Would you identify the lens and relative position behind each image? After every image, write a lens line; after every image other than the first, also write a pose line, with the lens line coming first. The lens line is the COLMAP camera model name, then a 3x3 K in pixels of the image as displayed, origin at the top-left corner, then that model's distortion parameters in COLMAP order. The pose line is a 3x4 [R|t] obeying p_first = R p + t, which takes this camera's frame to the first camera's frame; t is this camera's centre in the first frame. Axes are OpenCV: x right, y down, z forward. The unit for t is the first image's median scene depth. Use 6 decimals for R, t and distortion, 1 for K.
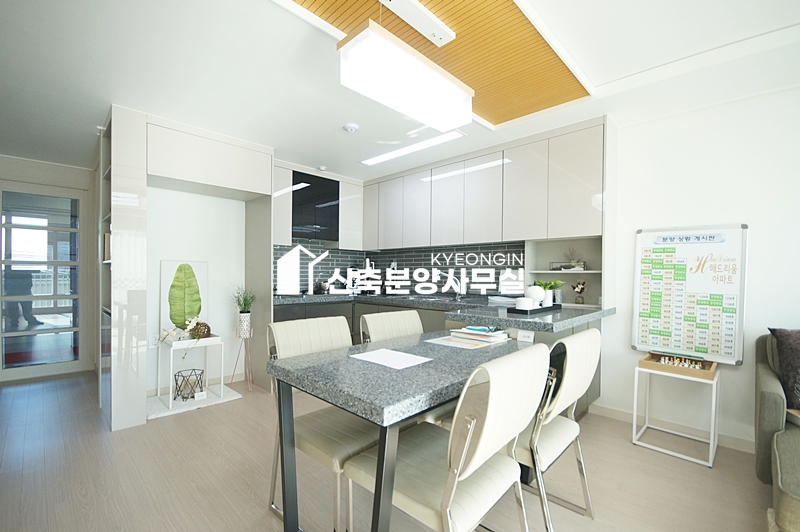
lens RADIAL K [[355.5, 0, 403.7], [0, 355.5, 269.8], [0, 0, 1]] dist [-0.008947, -0.001025]
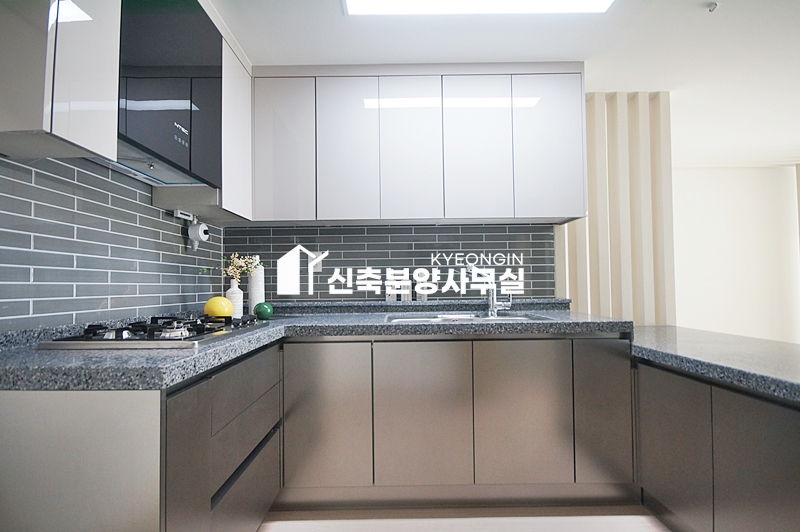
lens RADIAL K [[368.5, 0, 396.5], [0, 368.5, 274.5], [0, 0, 1]] dist [0.001636, 0.000036]
pose [[0.729020, -0.001126, 0.684492, -0.444753], [0.009353, 0.999922, -0.008317, 0.027029], [-0.684429, 0.012465, 0.728973, 0.807478]]
